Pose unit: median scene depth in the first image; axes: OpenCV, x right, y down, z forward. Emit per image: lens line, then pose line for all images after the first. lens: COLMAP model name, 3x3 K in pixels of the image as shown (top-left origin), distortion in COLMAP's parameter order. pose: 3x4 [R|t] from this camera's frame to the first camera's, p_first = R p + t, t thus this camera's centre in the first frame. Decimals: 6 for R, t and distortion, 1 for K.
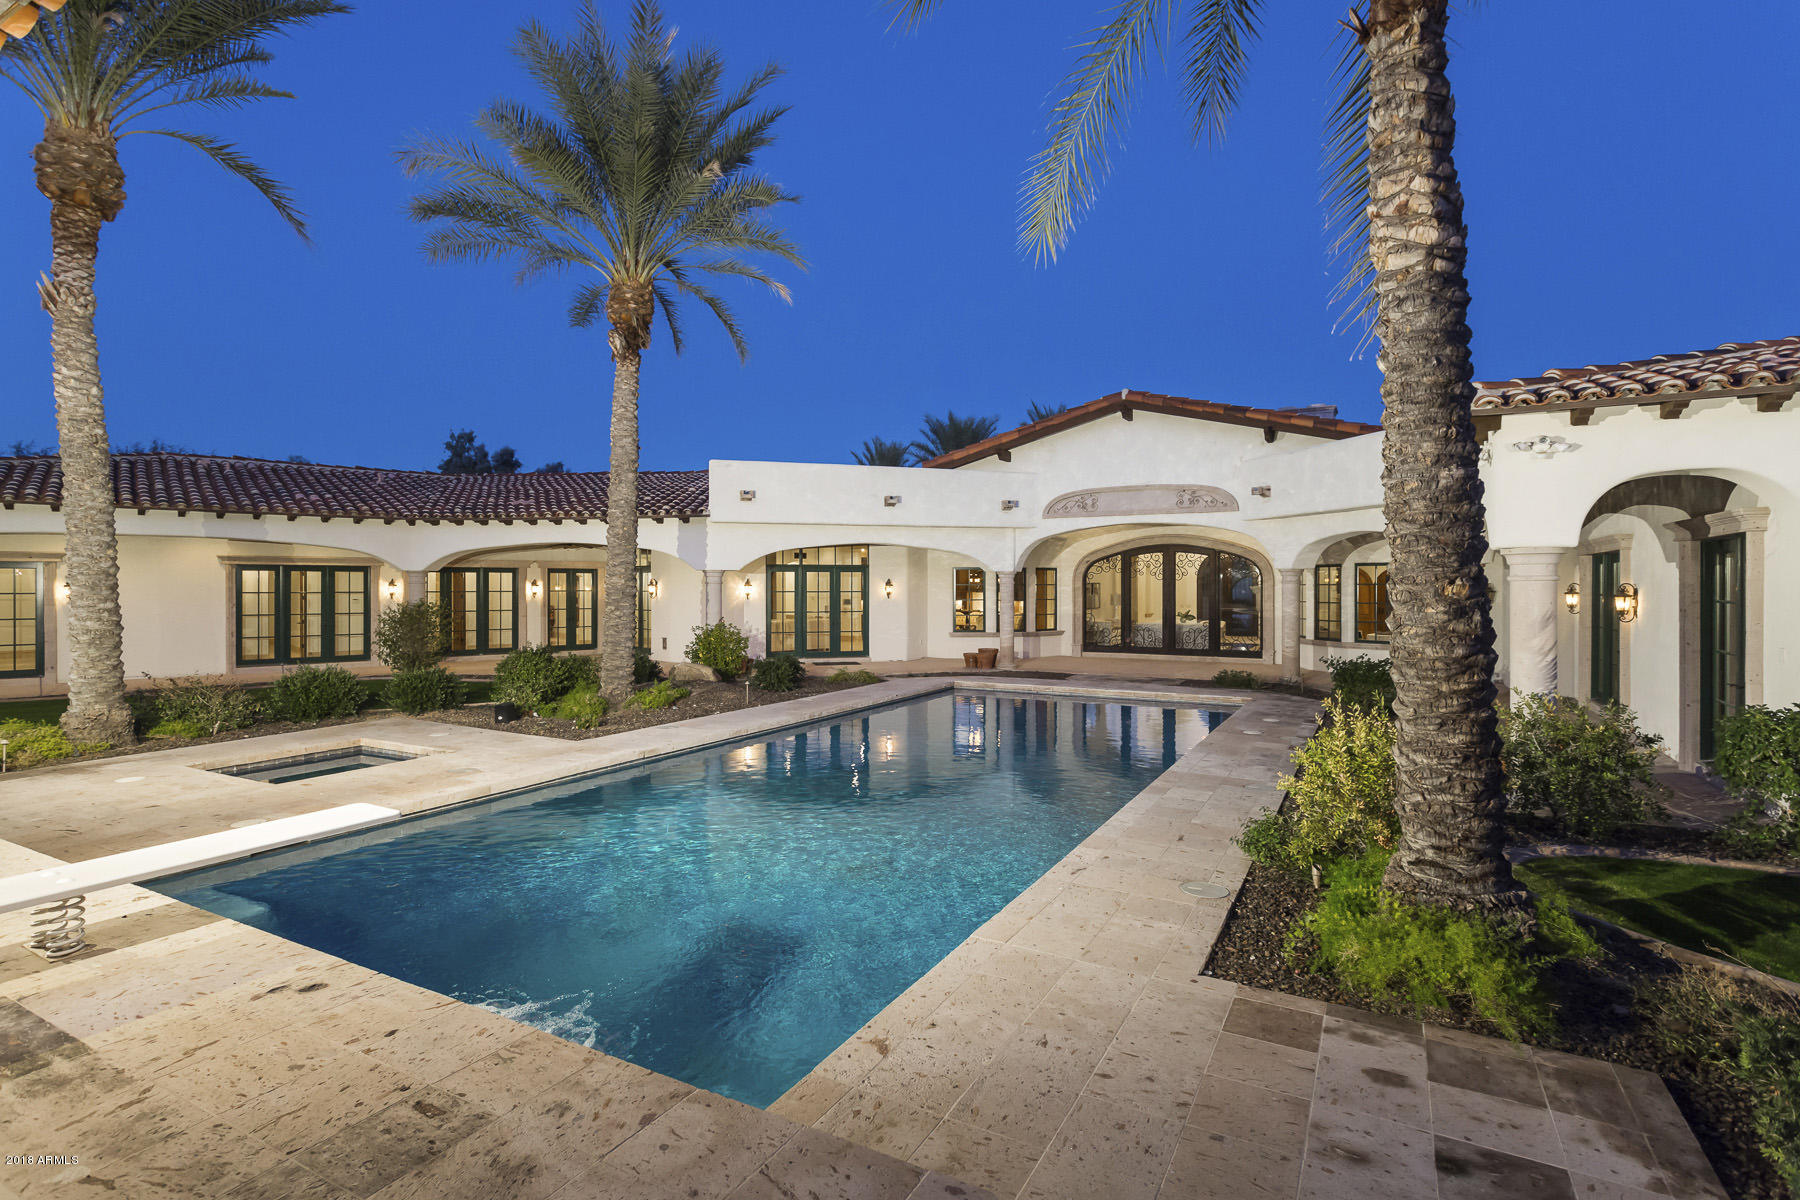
lens RADIAL K [[874.0, 0, 848.4], [0, 874.0, 617.0], [0, 0, 1]] dist [0.006131, 0.000335]
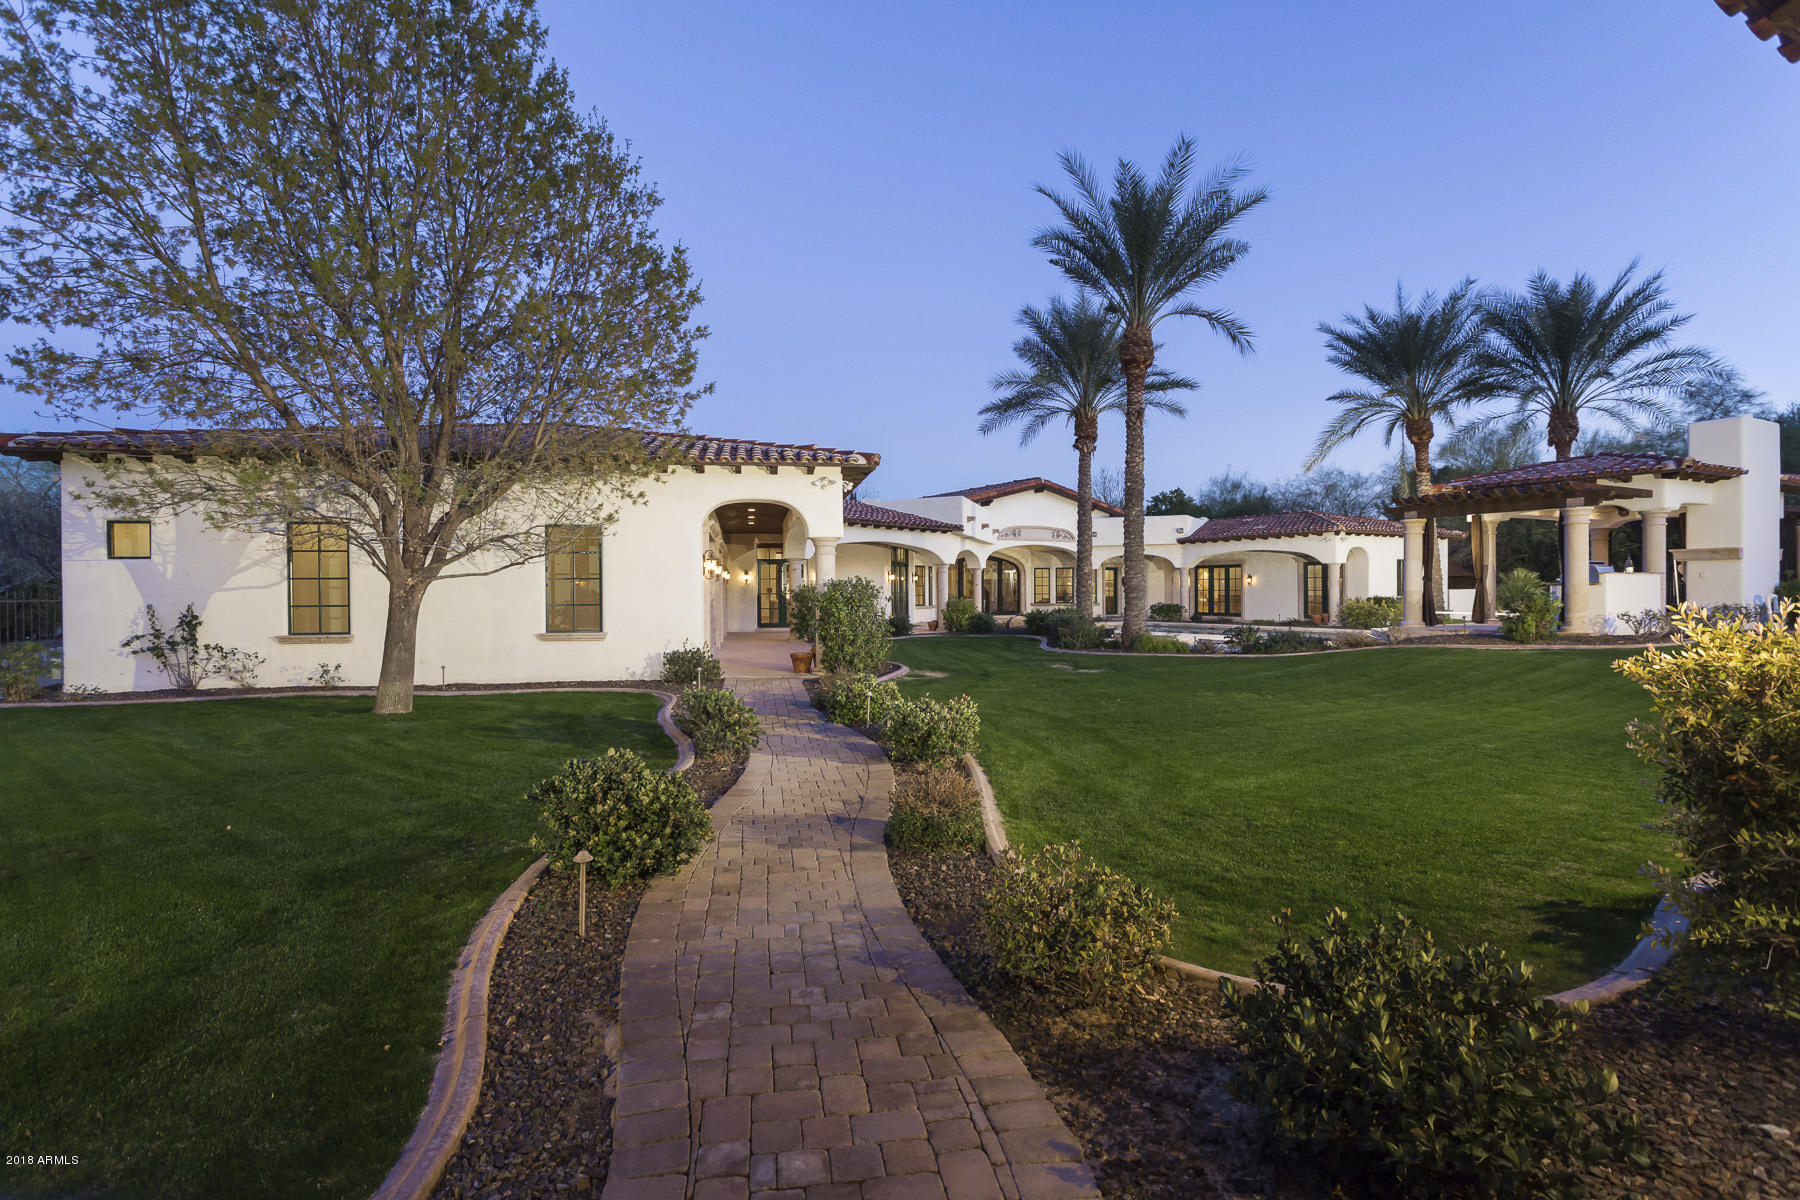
lens RADIAL K [[874.0, 0, 898.7], [0, 874.0, 612.4], [0, 0, 1]] dist [0.006131, 0.000335]
pose [[0.503924, -0.029078, 0.863259, -1.583344], [0.038818, 0.999186, 0.010996, 0.011675], [-0.862875, 0.027969, 0.504642, 0.280588]]
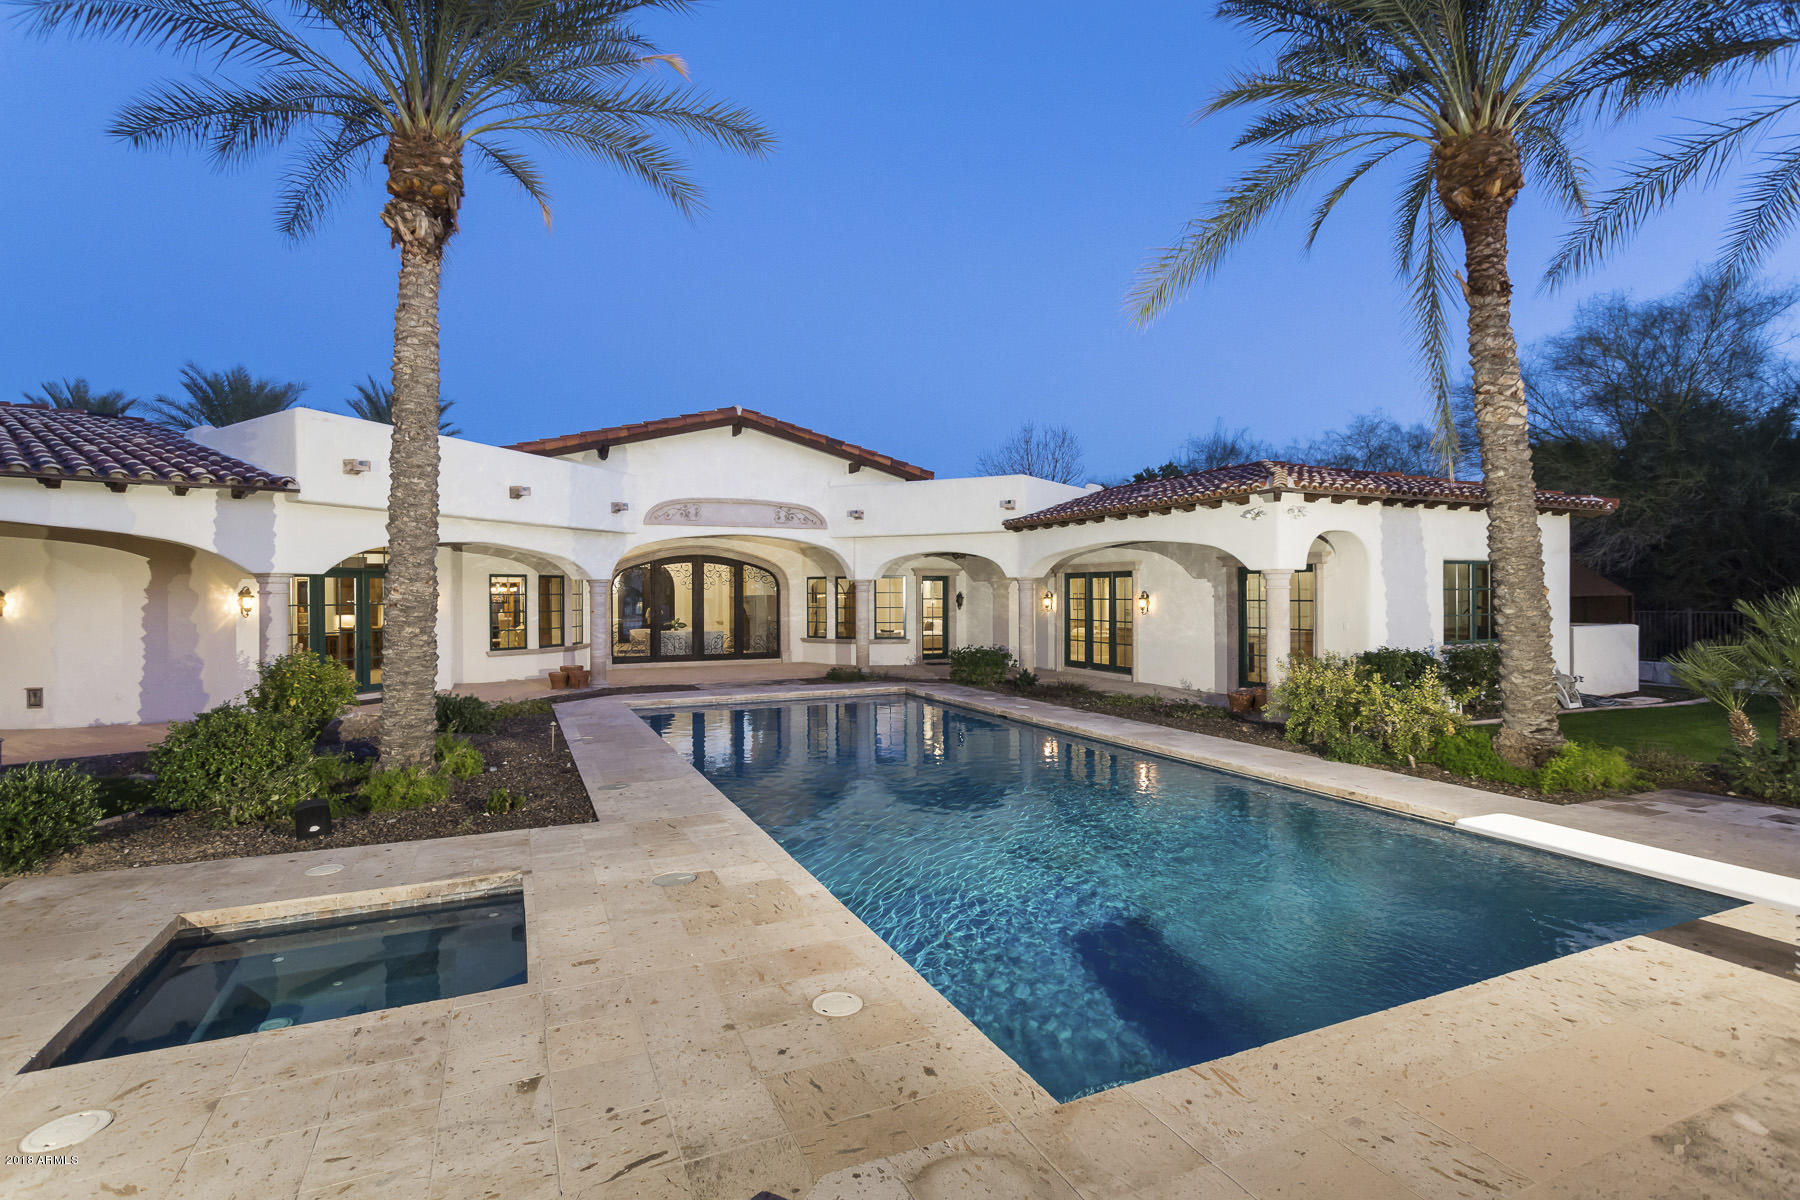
lens RADIAL K [[874.0, 0, 899.5], [0, 874.0, 605.4], [0, 0, 1]] dist [0.006131, 0.000335]
pose [[0.583317, -0.016679, 0.812073, -0.418664], [0.035618, 0.999353, -0.005060, -0.010869], [-0.811463, 0.031876, 0.583533, 0.242553]]
